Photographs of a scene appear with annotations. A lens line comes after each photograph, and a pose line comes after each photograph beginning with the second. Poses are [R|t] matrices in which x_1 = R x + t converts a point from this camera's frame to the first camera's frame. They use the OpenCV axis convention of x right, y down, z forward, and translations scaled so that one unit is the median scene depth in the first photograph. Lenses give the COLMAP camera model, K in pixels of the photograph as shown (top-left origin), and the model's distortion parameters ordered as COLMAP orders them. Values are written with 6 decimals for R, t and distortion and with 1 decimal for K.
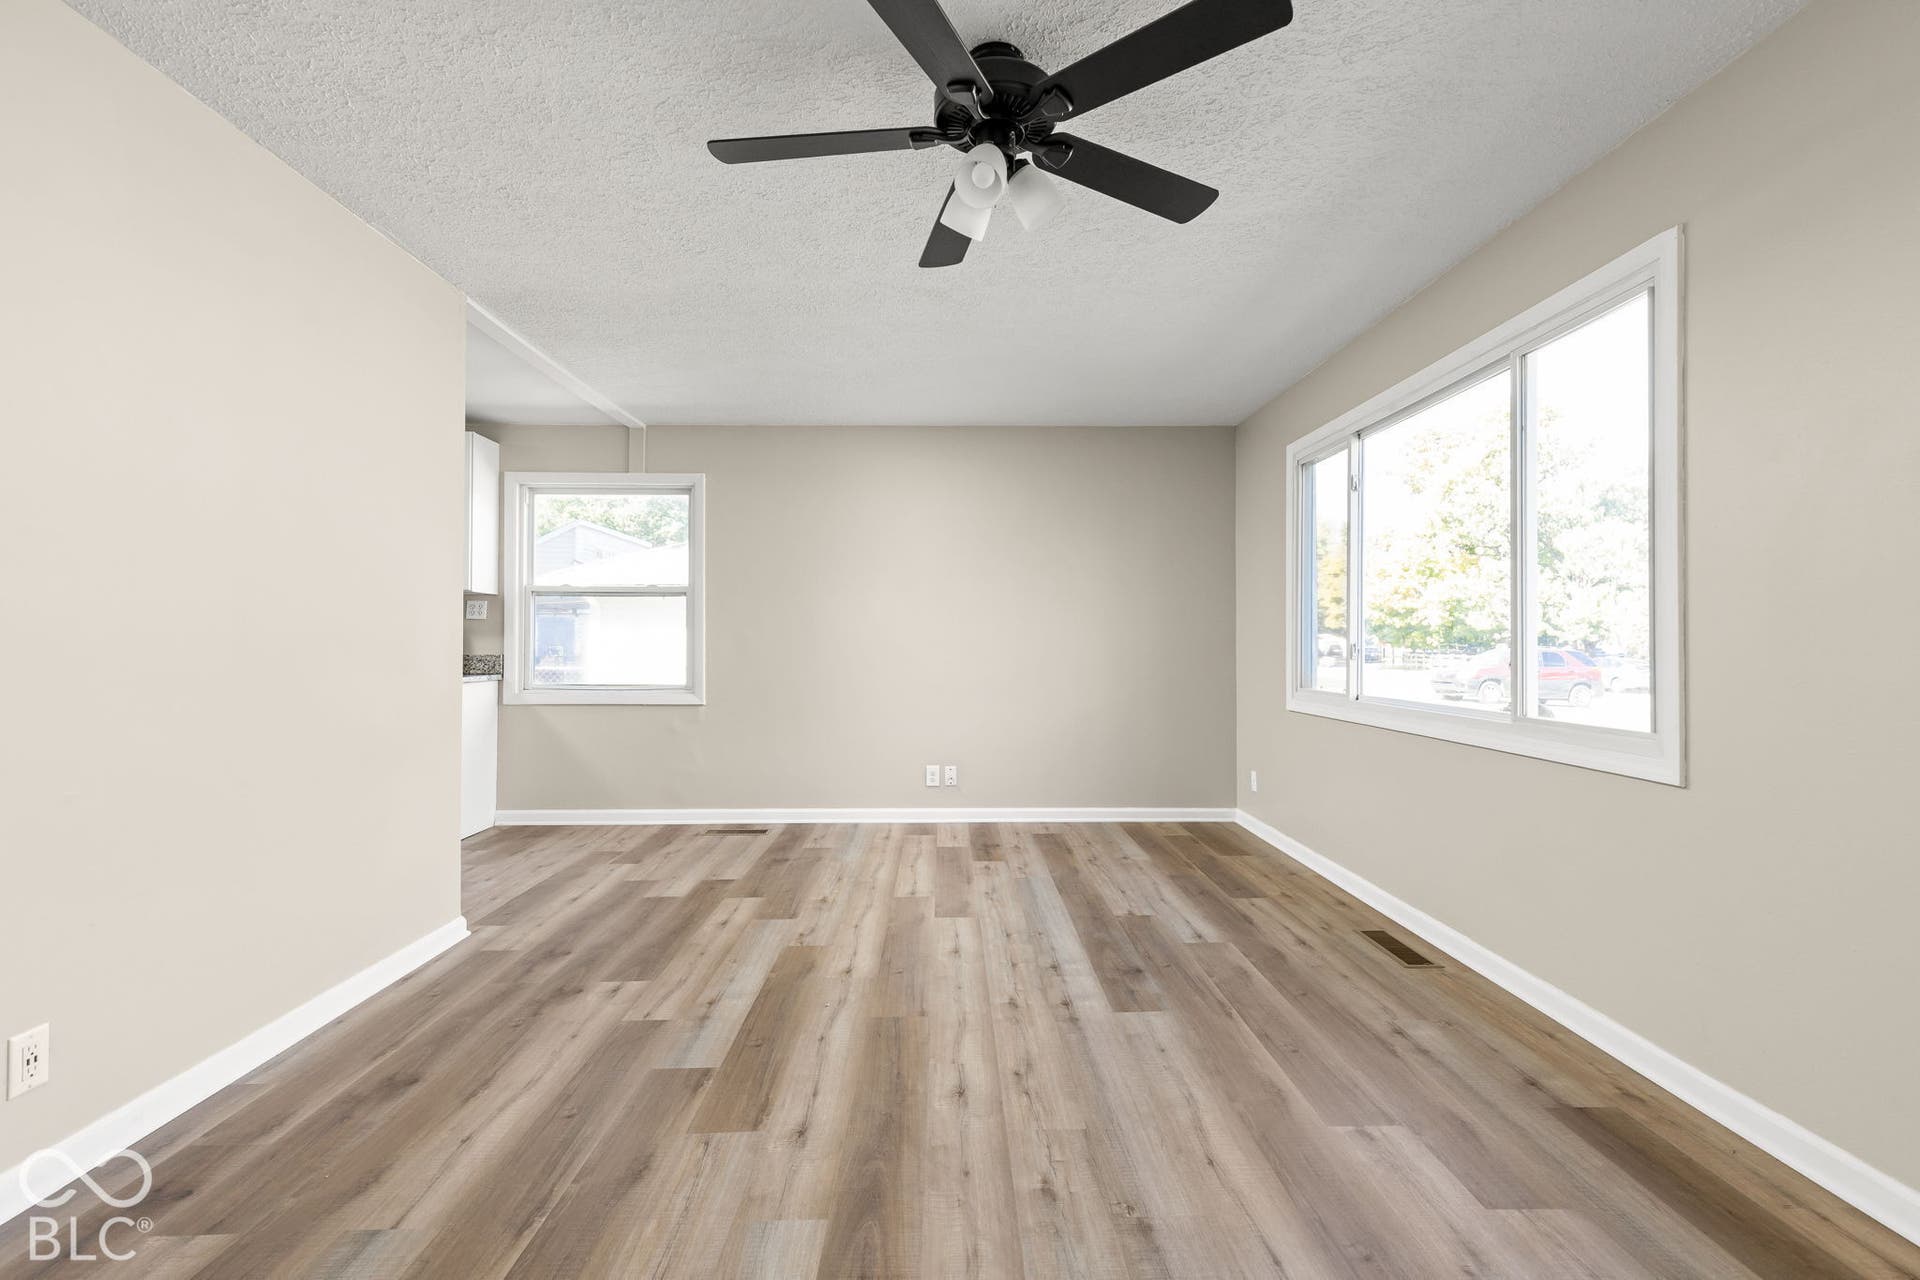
lens RADIAL K [[885.7, 0, 960.5], [0, 885.7, 639.8], [0, 0, 1]] dist [-0.000554, -0.000025]
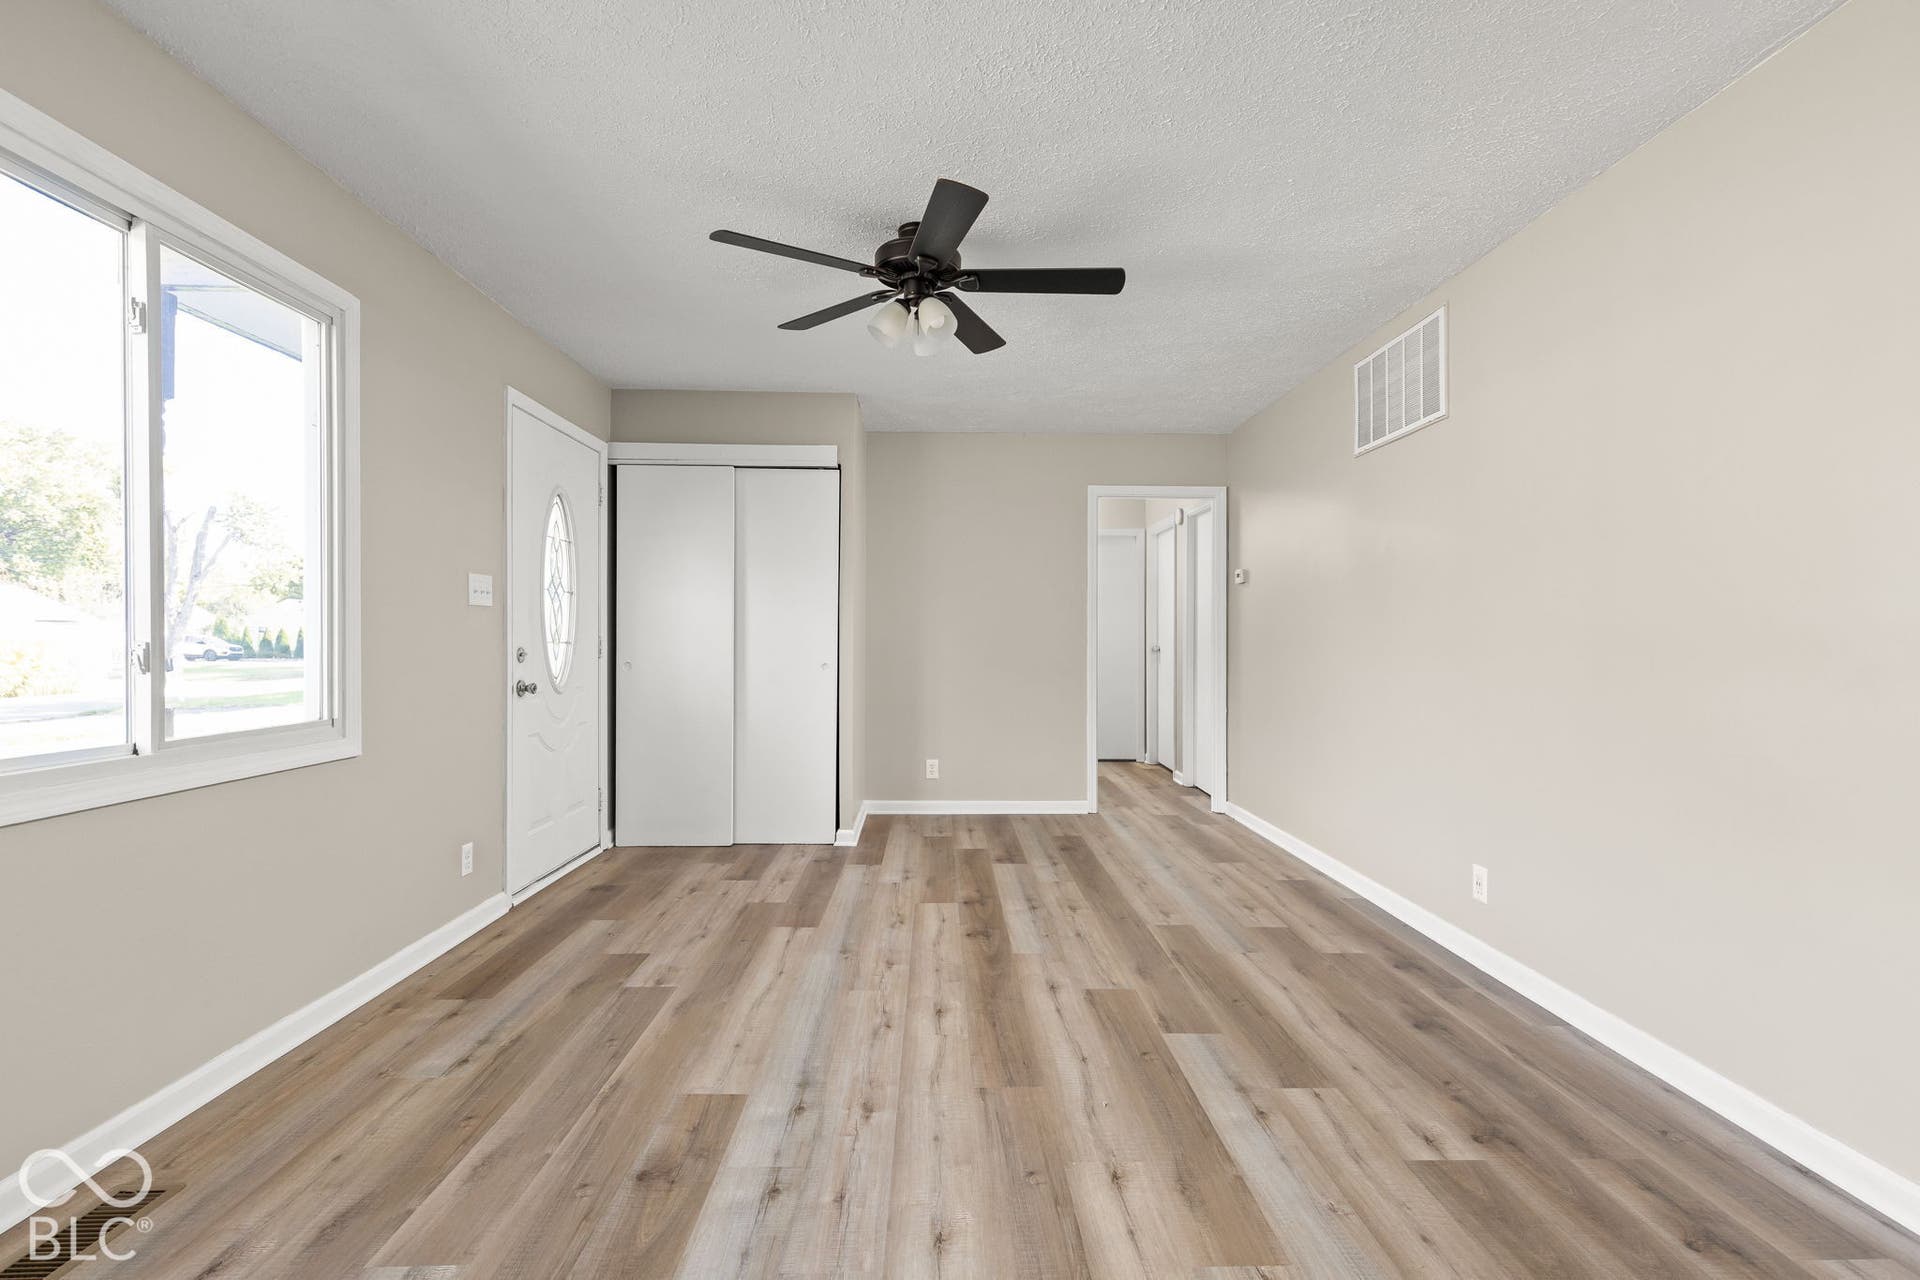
lens RADIAL K [[885.7, 0, 957.8], [0, 885.7, 639.7], [0, 0, 1]] dist [-0.000554, -0.000025]
pose [[-0.999983, -0.002813, -0.005022, -0.015727], [-0.002798, 0.999991, -0.003071, 0.004551], [0.005030, -0.003056, -0.999983, 1.956387]]
